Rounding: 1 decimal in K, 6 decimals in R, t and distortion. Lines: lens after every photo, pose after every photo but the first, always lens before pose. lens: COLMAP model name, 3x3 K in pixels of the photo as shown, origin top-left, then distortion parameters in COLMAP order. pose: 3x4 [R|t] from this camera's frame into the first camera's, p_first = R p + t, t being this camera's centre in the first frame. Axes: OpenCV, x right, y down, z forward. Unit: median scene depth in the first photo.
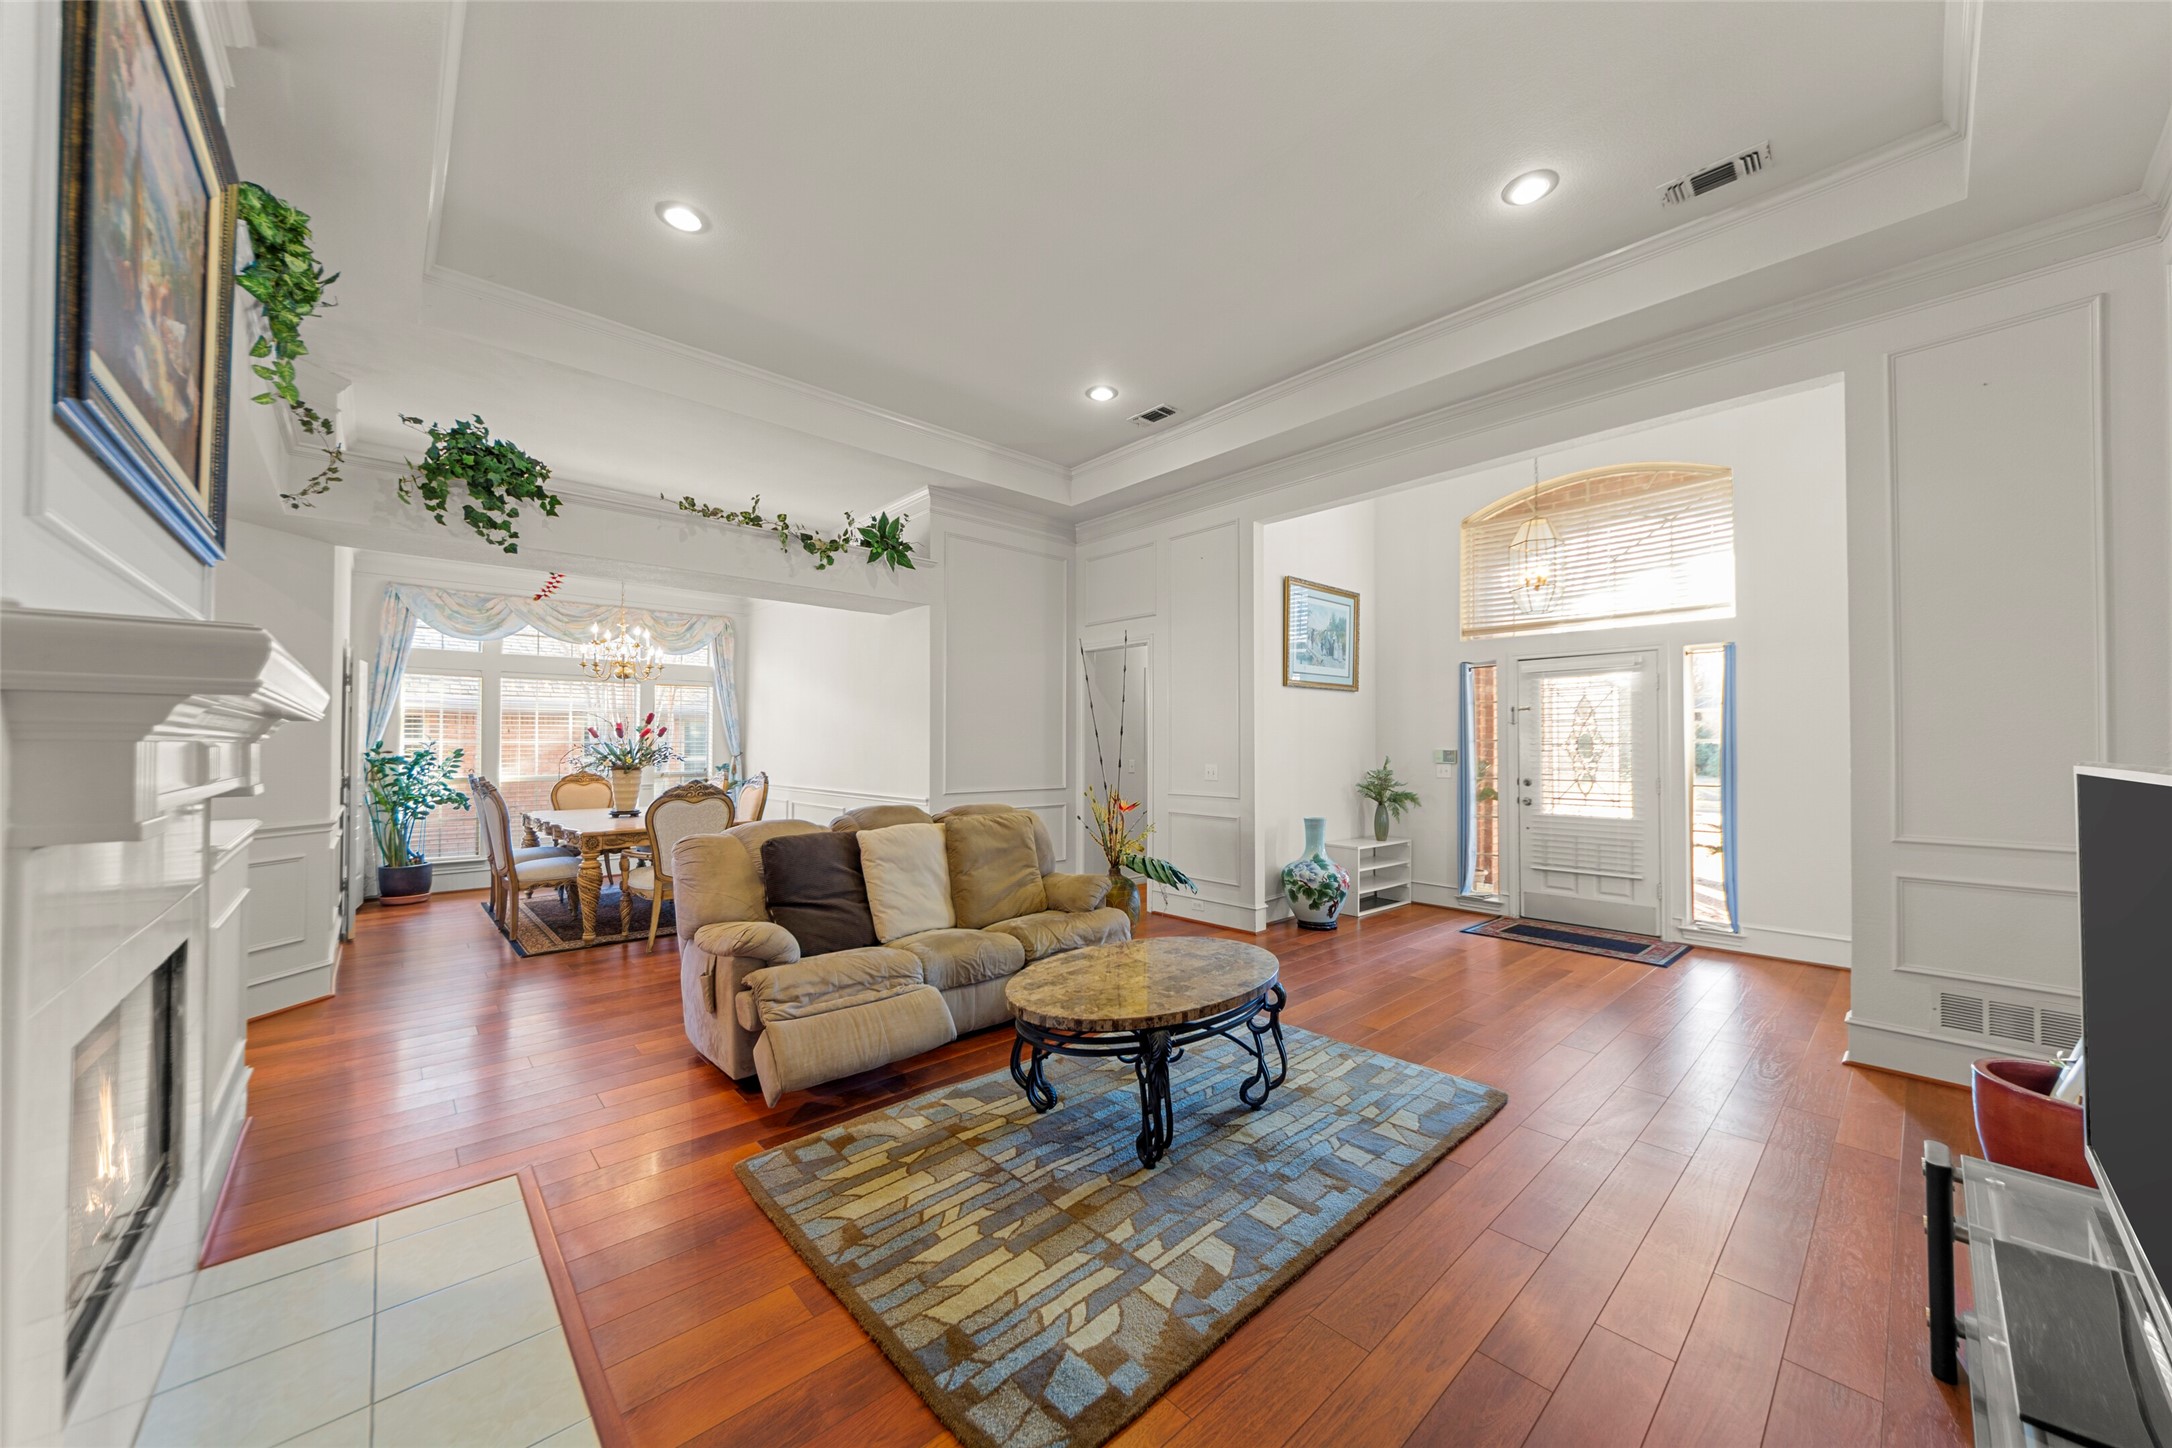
lens RADIAL K [[778.6, 0, 1090.7], [0, 778.6, 727.4], [0, 0, 1]] dist [0.003070, -0.000029]
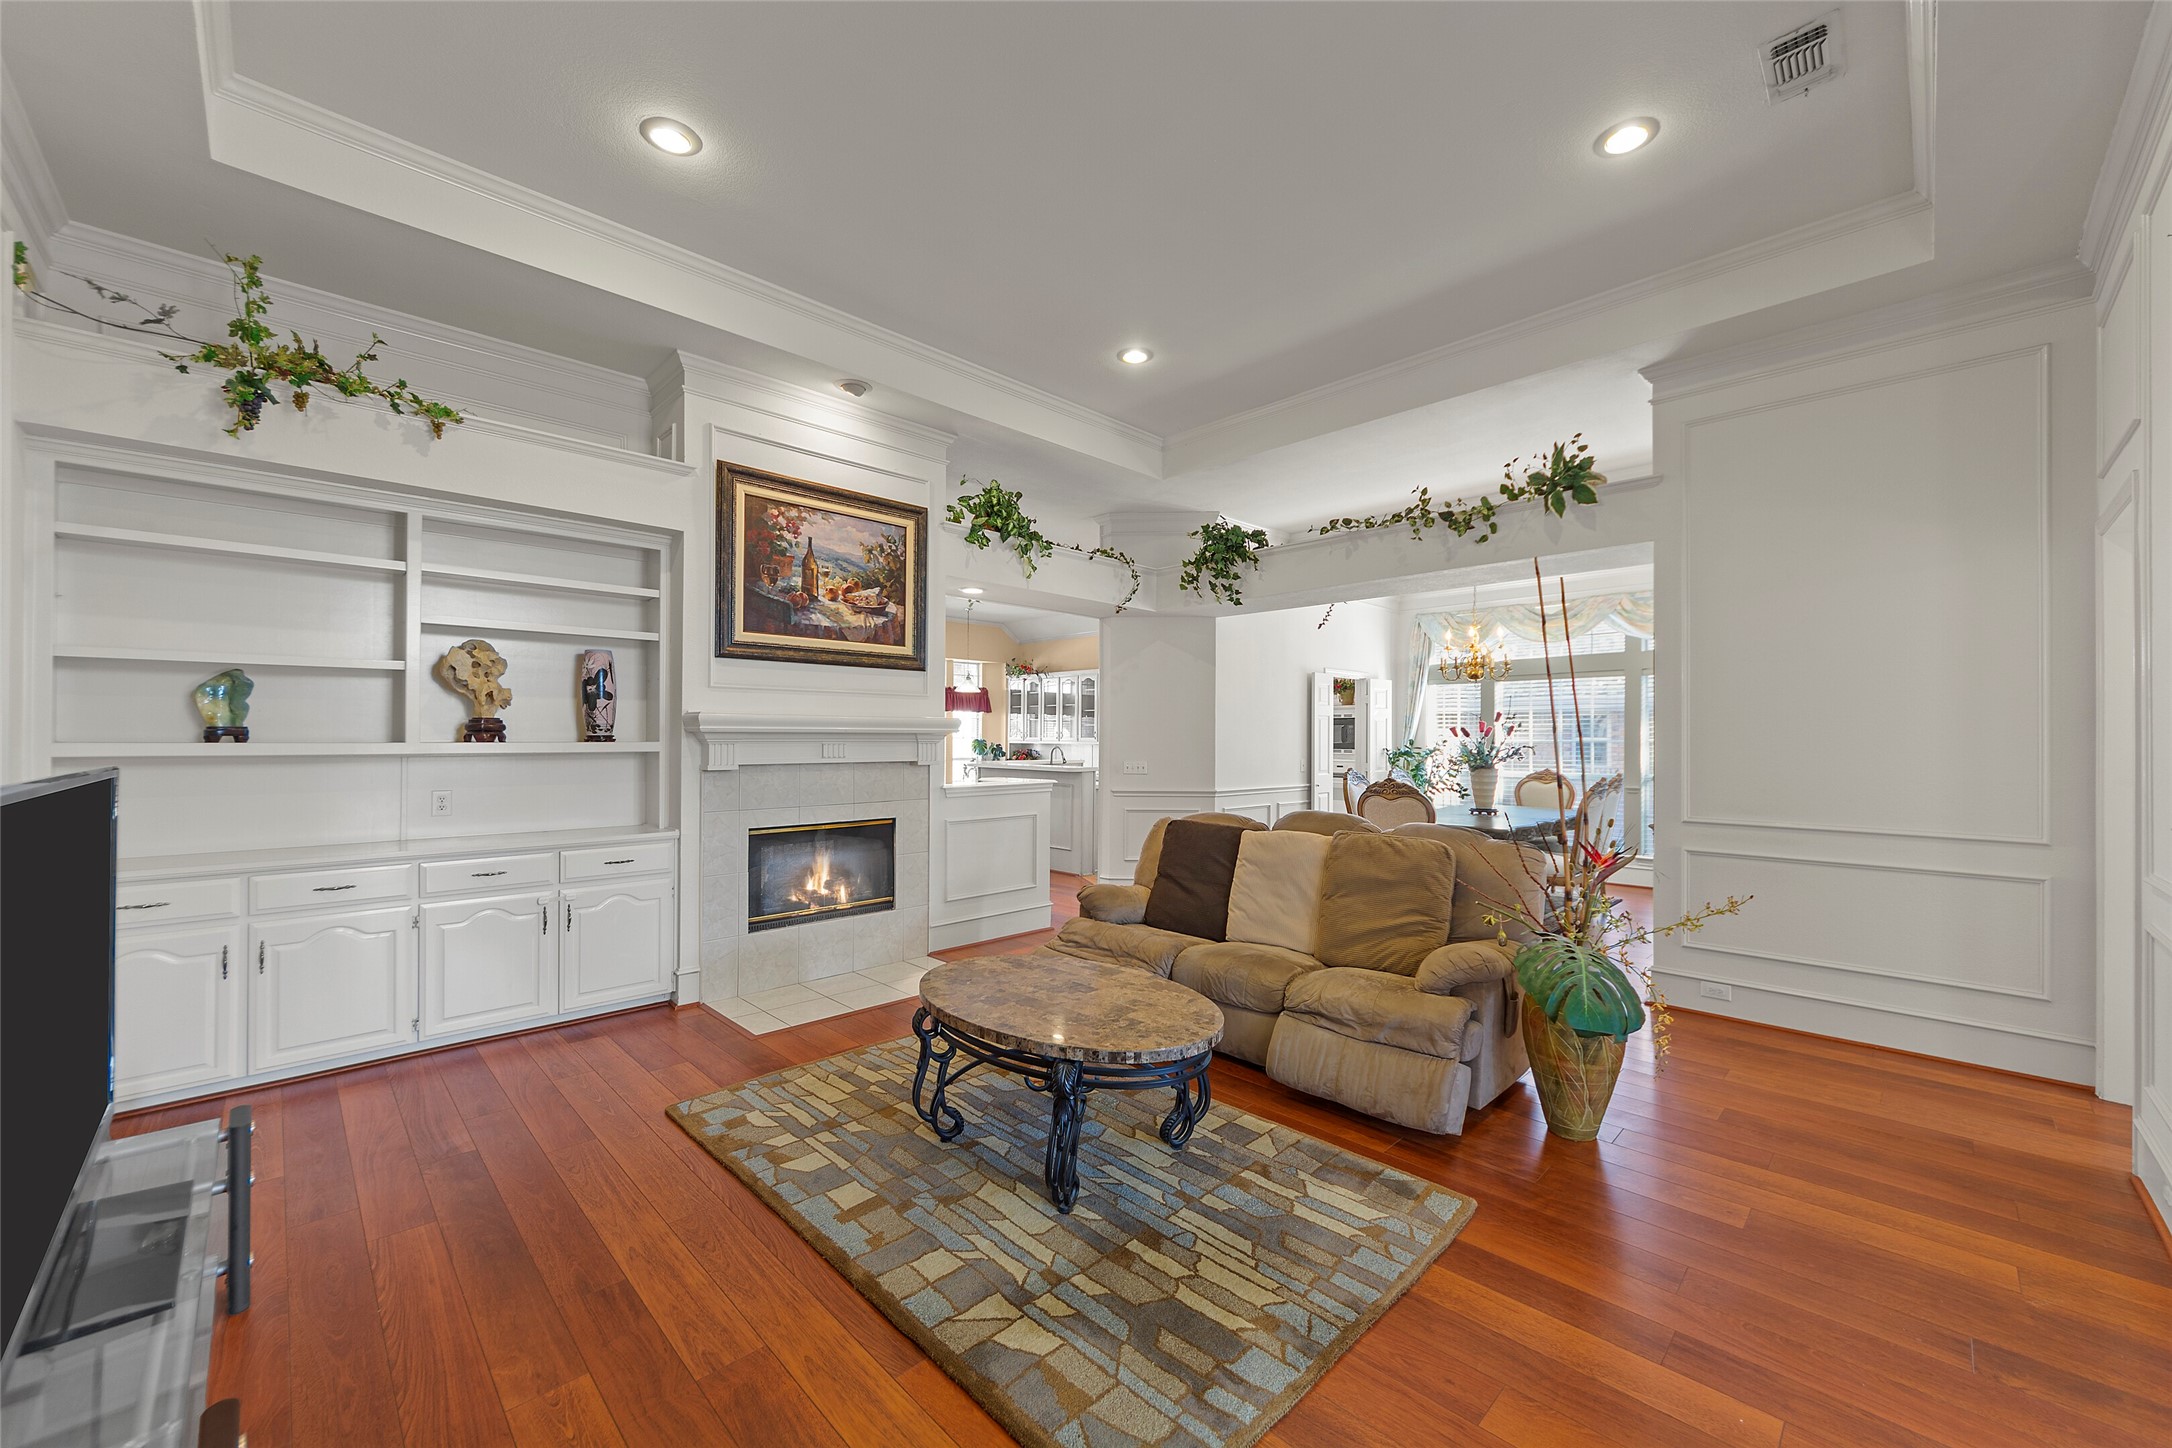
lens RADIAL K [[830.9, 0, 1089.6], [0, 830.9, 735.1], [0, 0, 1]] dist [0.008834, 0.000016]
pose [[0.034557, -0.004005, -0.999395, 1.099610], [0.018625, 0.999821, -0.003362, 0.010219], [0.999229, -0.018497, 0.034626, 1.040611]]
